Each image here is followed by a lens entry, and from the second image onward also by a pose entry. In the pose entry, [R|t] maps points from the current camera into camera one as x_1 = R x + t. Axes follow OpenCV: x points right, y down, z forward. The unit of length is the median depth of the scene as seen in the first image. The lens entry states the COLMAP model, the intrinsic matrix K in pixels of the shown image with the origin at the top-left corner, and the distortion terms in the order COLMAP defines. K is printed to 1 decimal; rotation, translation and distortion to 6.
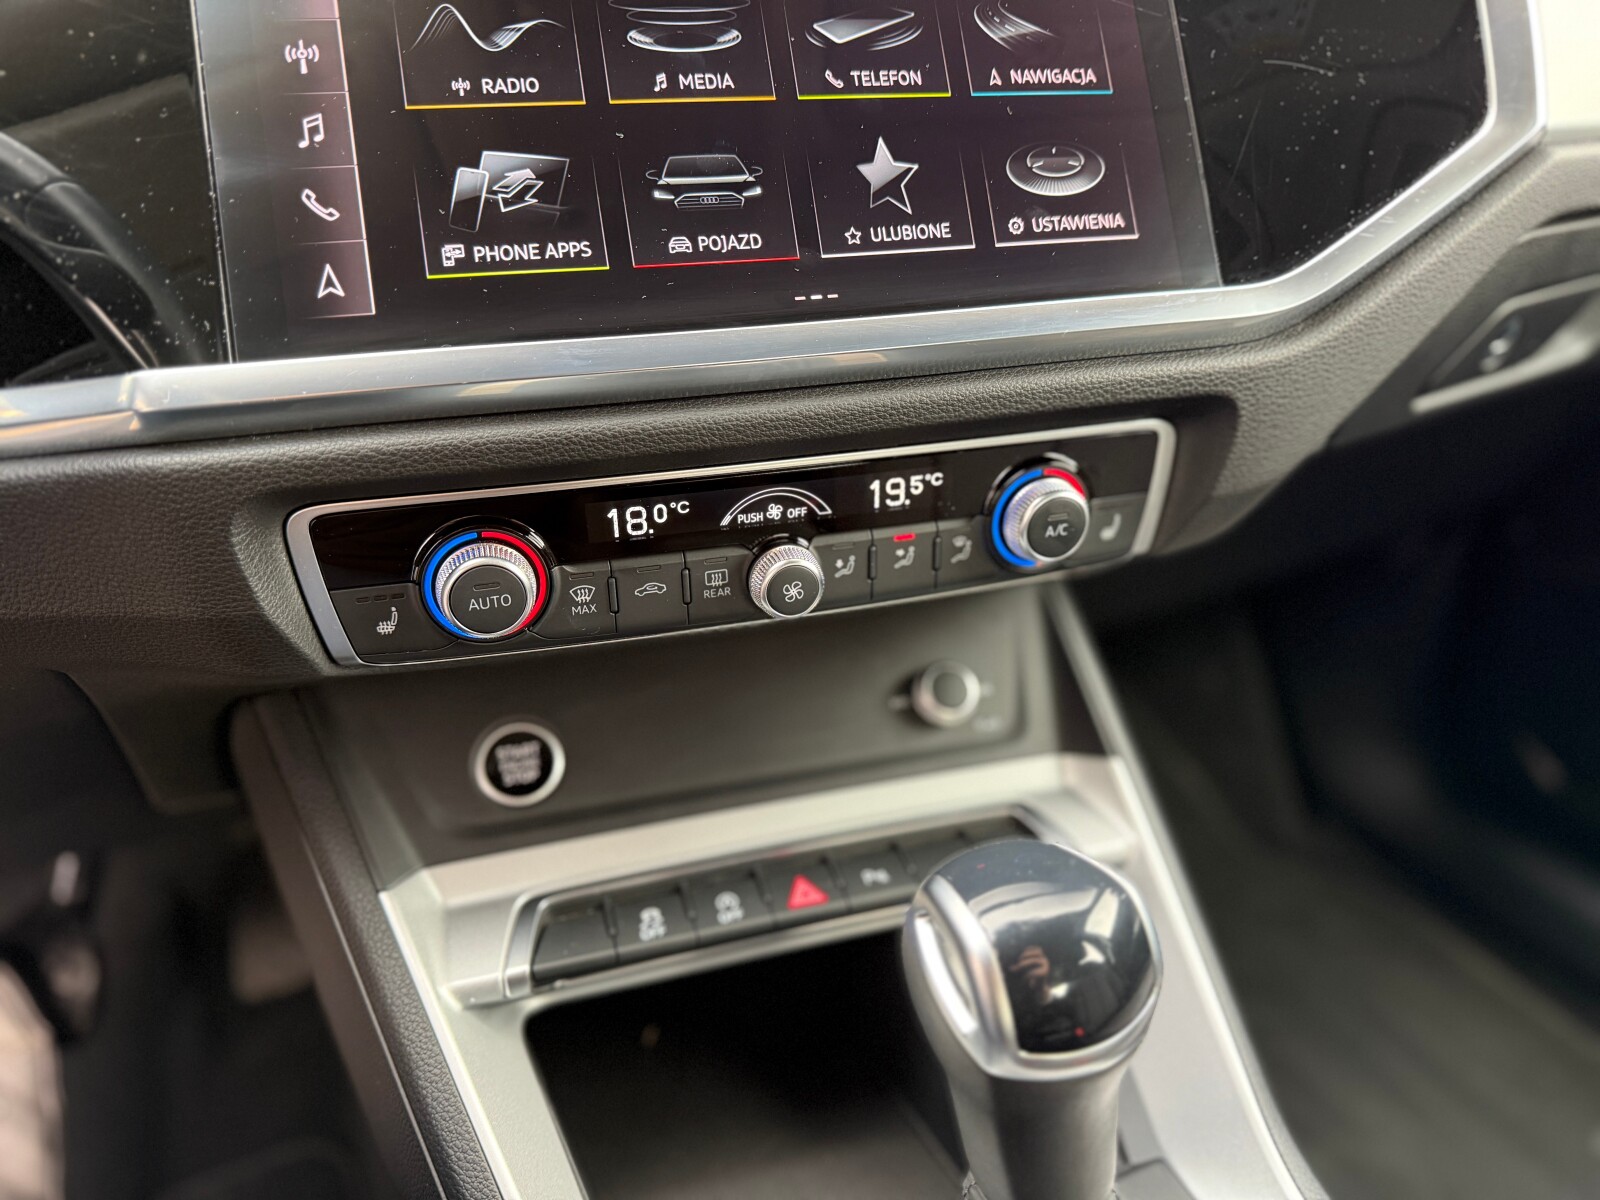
lens RADIAL K [[1141.0, 0, 793.9], [0, 1141.0, 603.7], [0, 0, 1]] dist [0.169501, -0.444752]
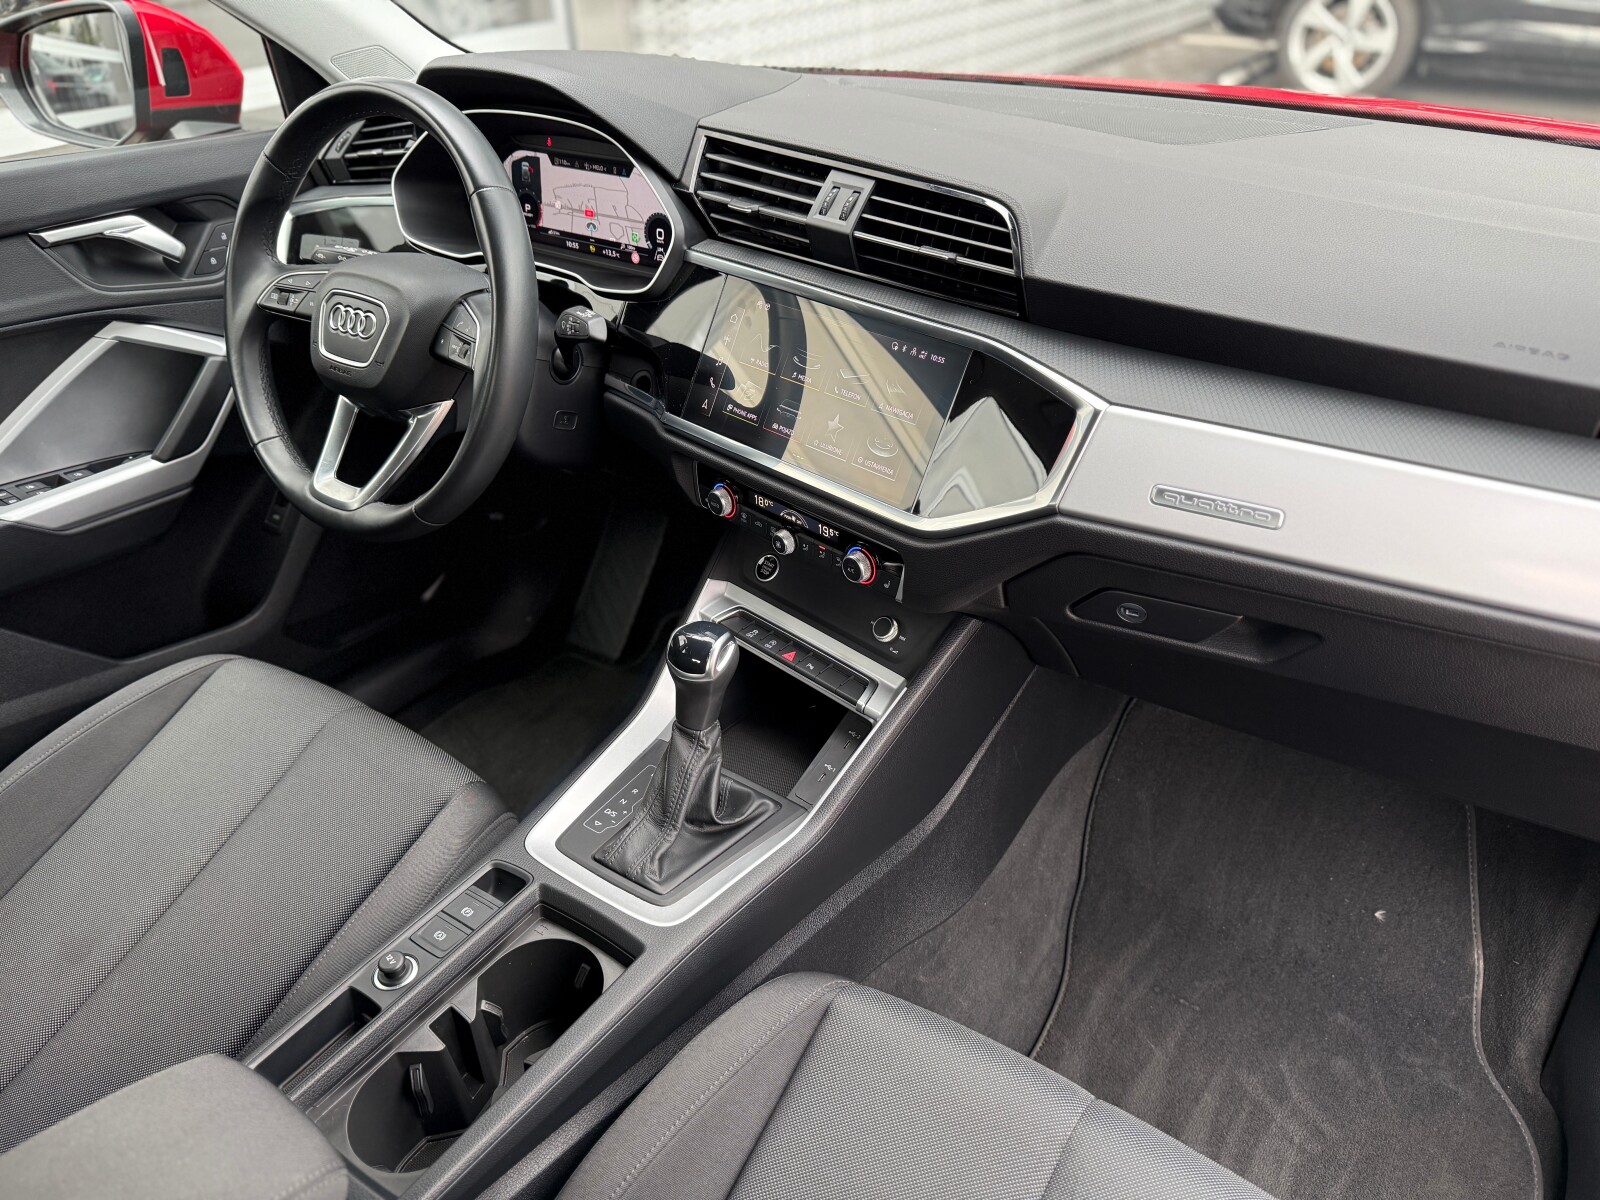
lens RADIAL K [[1116.0, 0, 797.6], [0, 1116.0, 607.9], [0, 0, 1]] dist [0.148123, -0.295065]
pose [[0.461773, 0.471028, -0.751598, 2.243774], [-0.370609, 0.872299, 0.318974, -0.798546], [0.805863, 0.131255, 0.577371, -0.591875]]
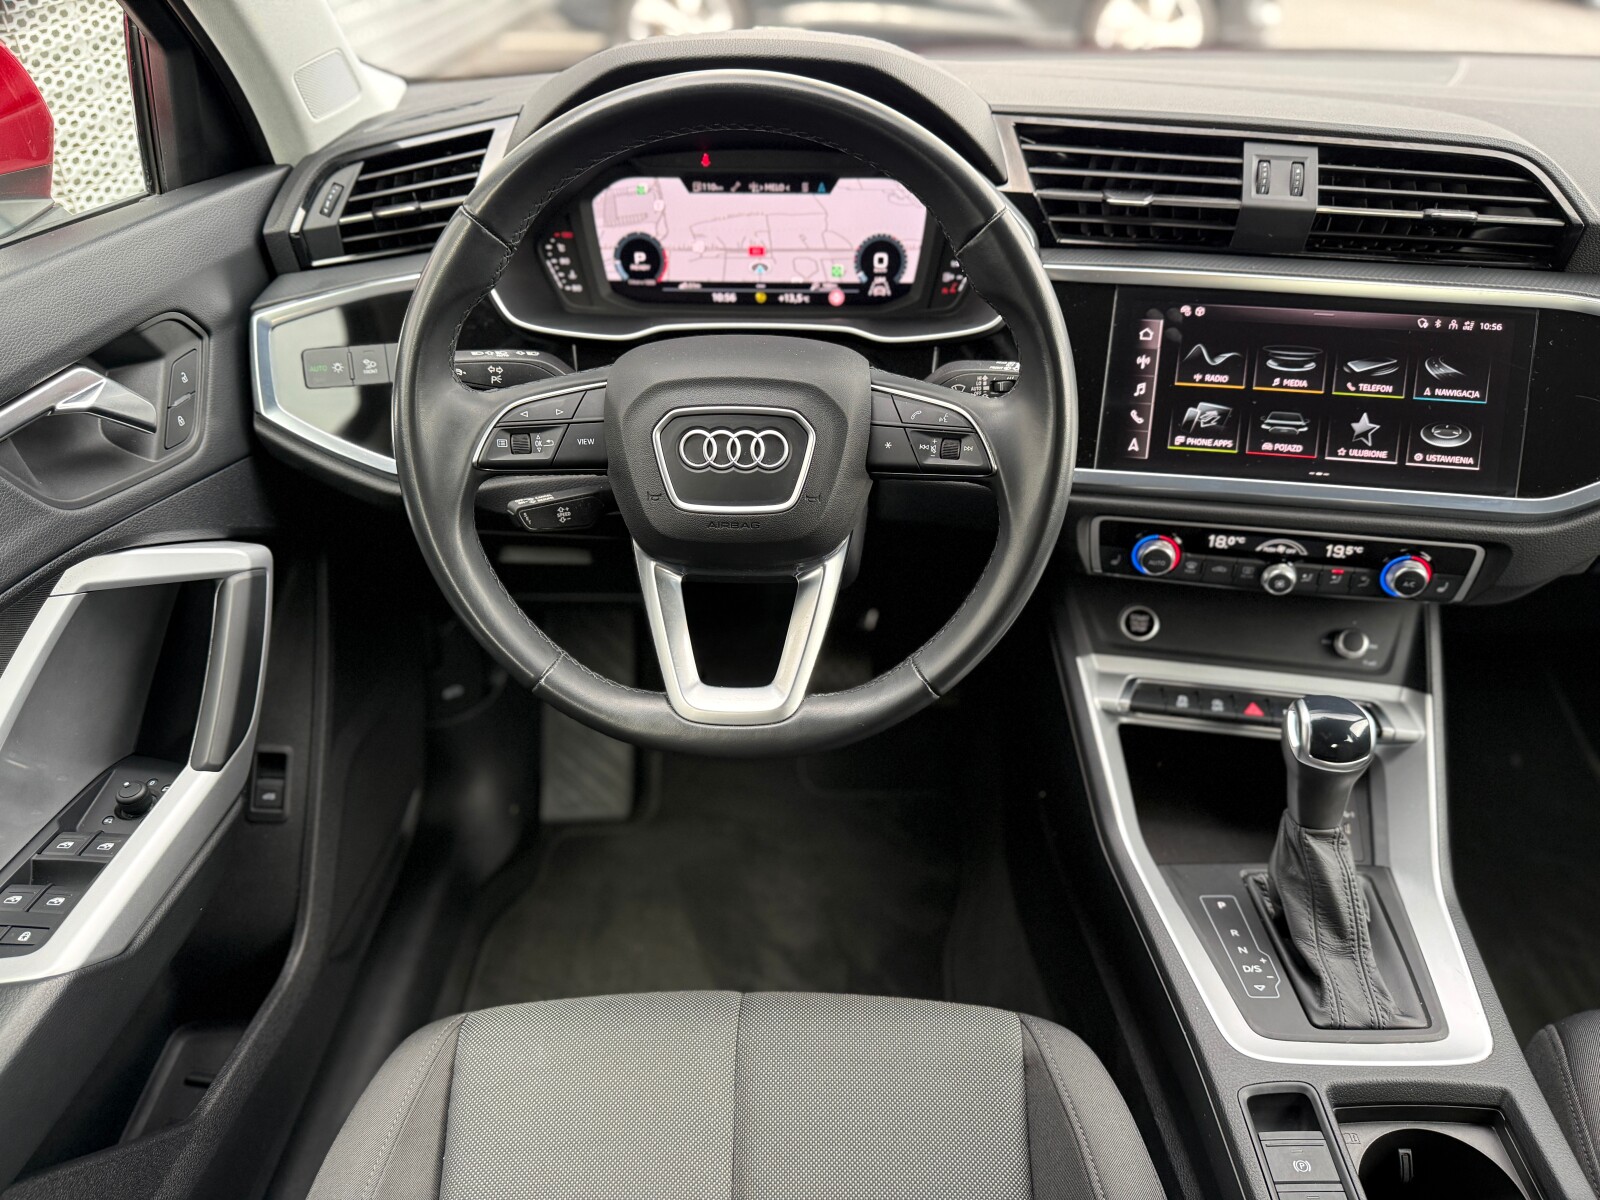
lens RADIAL K [[1134.8, 0, 802.9], [0, 1134.8, 604.9], [0, 0, 1]] dist [0.066780, -0.136961]
pose [[0.882200, 0.247495, -0.400587, 0.090786], [-0.200409, 0.967181, 0.156198, -0.144243], [0.426099, -0.057517, 0.902847, -1.640195]]
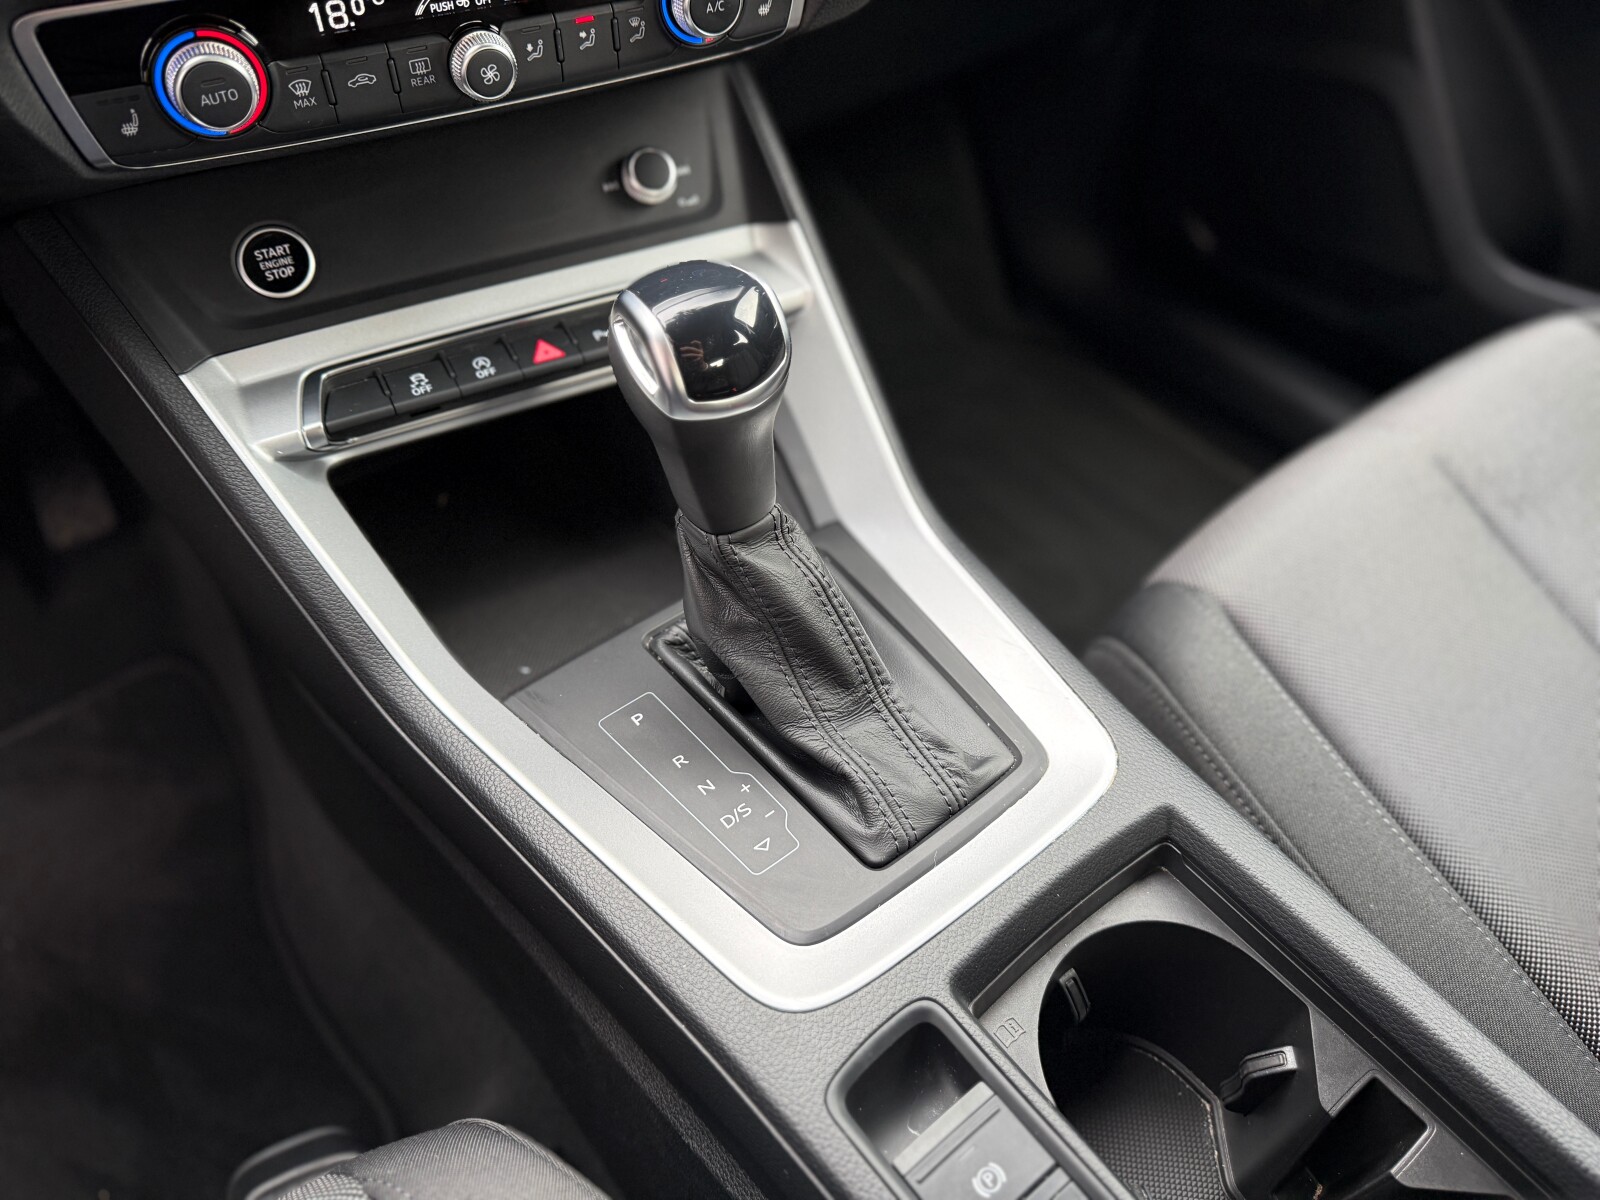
lens RADIAL K [[1161.3, 0, 797.0], [0, 1161.3, 593.1], [0, 0, 1]] dist [0.005337, -0.027140]
pose [[0.978301, -0.130398, 0.161005, 0.045276], [0.064013, 0.929315, 0.363698, 0.069254], [-0.197050, -0.345500, 0.917497, -0.315582]]
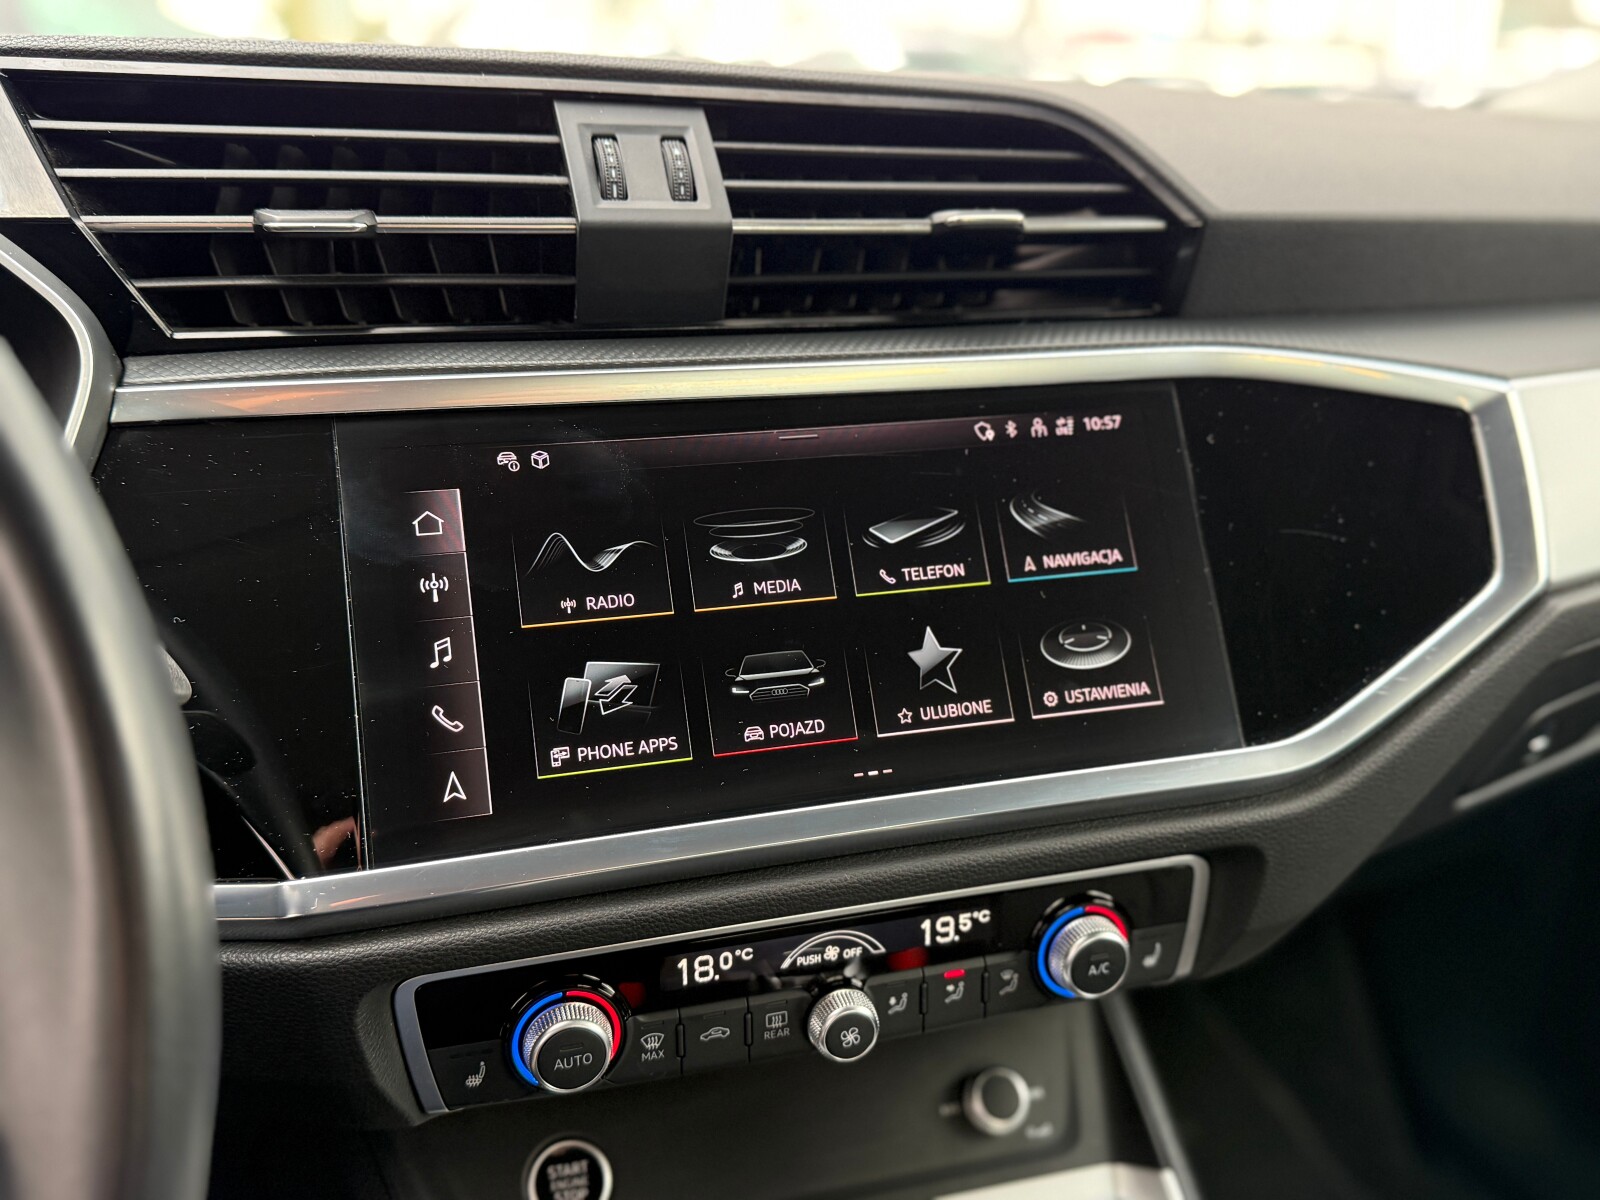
lens RADIAL K [[1449.4, 0, 797.0], [0, 1449.4, 597.7], [0, 0, 1]] dist [0.175313, -0.416089]
pose [[0.999982, 0.005828, -0.001042, -0.050488], [-0.005915, 0.991134, -0.132735, -0.231692], [0.000259, 0.132739, 0.991151, -0.395765]]
